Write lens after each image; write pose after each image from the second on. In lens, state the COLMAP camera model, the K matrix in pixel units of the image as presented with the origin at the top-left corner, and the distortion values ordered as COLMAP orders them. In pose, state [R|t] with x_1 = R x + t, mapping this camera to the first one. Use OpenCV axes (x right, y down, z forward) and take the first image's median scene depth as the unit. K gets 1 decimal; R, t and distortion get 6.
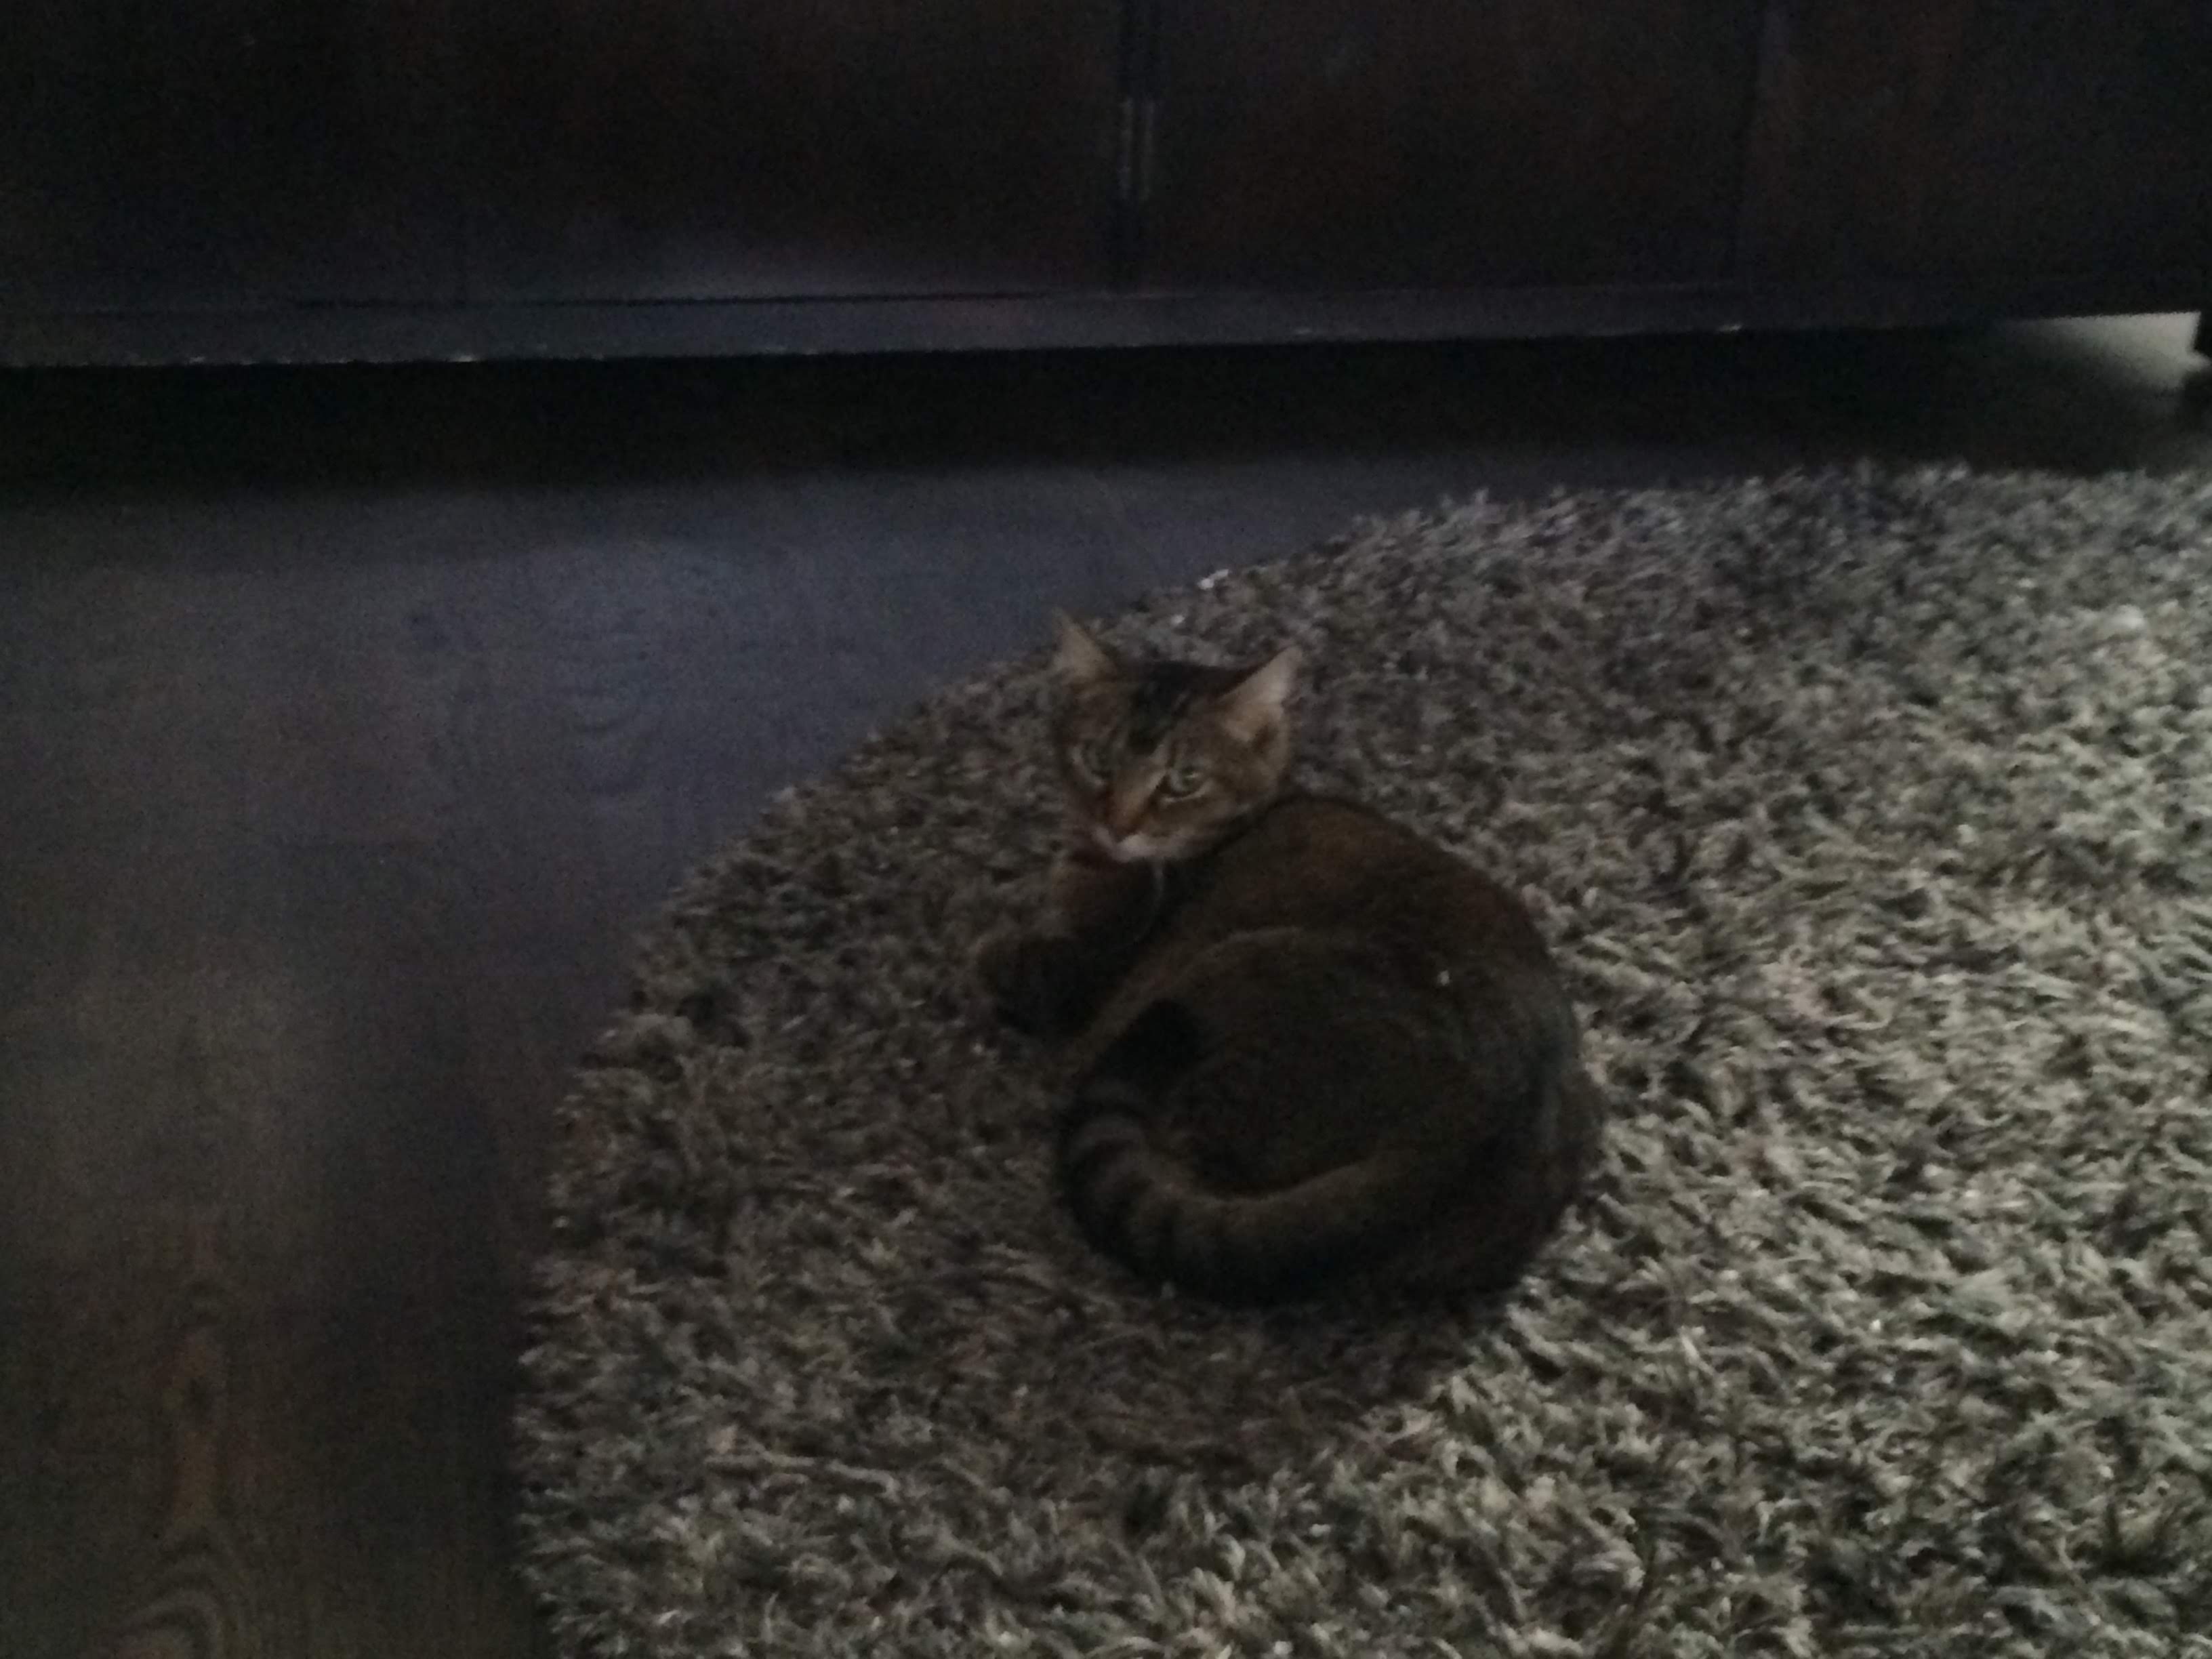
lens RADIAL K [[3174.3, 0, 1098.4], [0, 3174.3, 829.8], [0, 0, 1]] dist [0.060771, 0.000000]
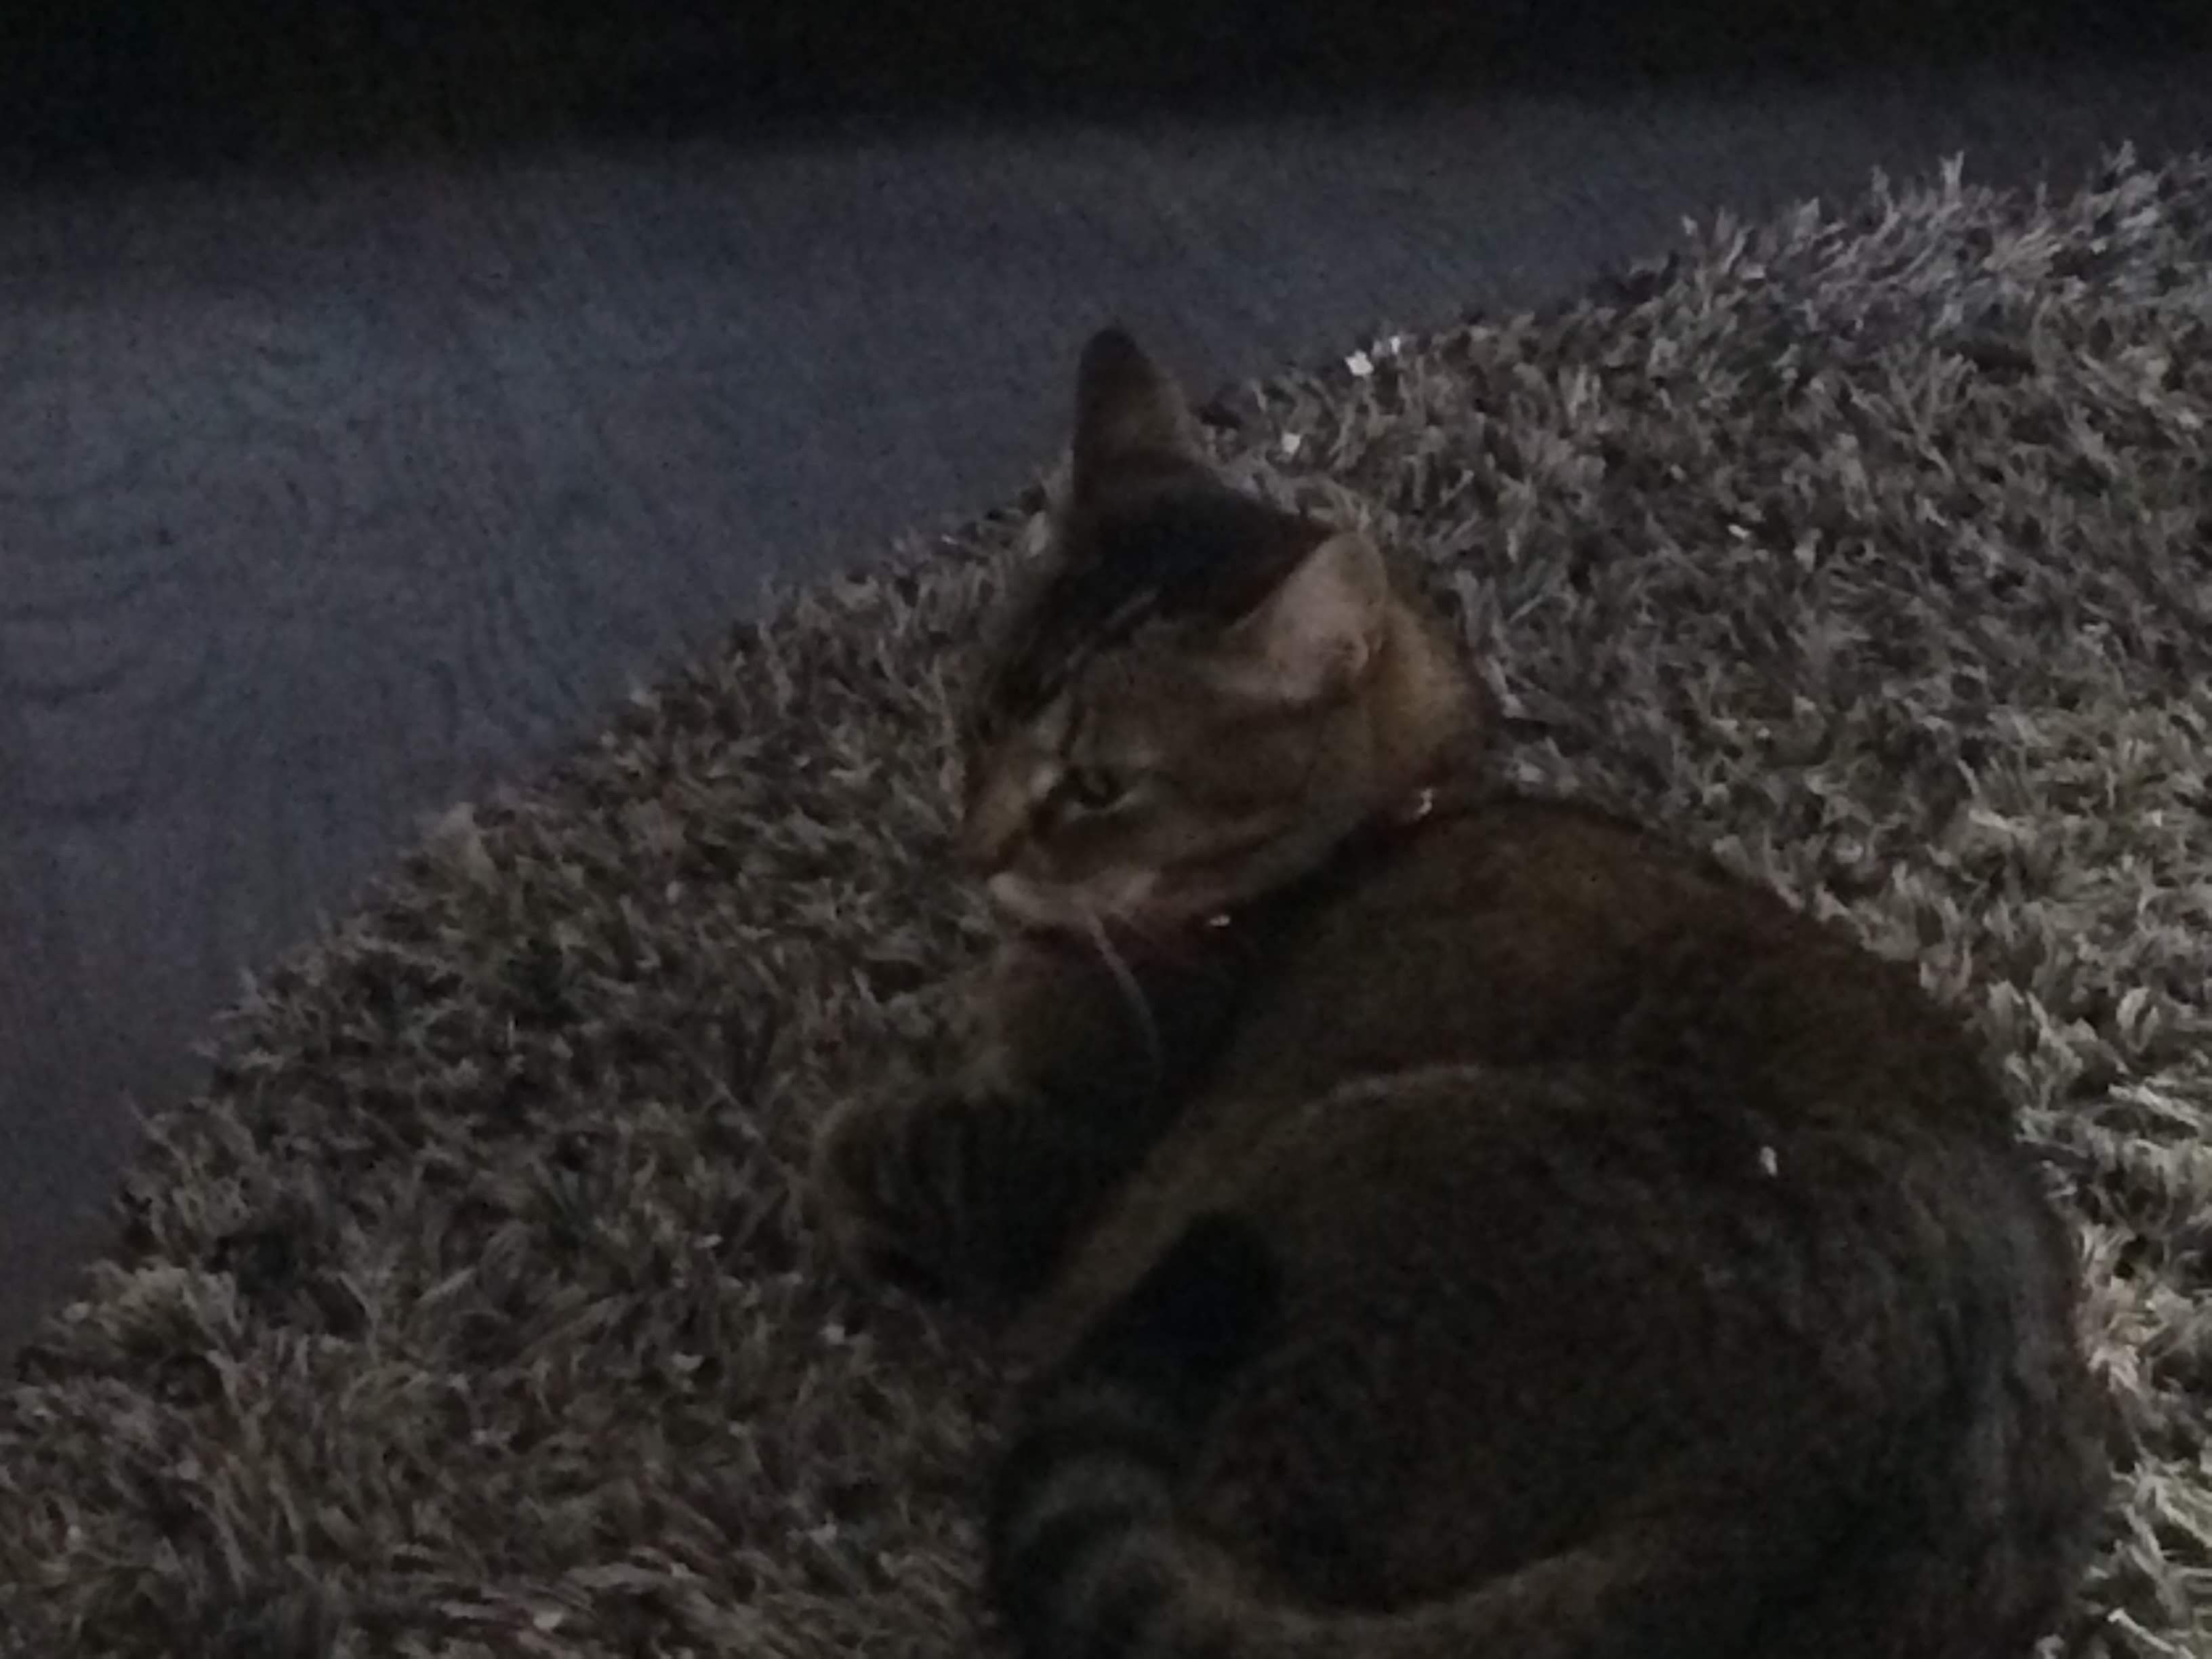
lens RADIAL K [[7243.6, 0, 1109.6], [0, 7243.6, 830.2], [0, 0, 1]] dist [0.094645, 0.000000]
pose [[0.999481, -0.014831, -0.028599, 0.038405], [0.014385, 0.999773, -0.015719, 0.011095], [0.028826, 0.015299, 0.999467, -0.106894]]
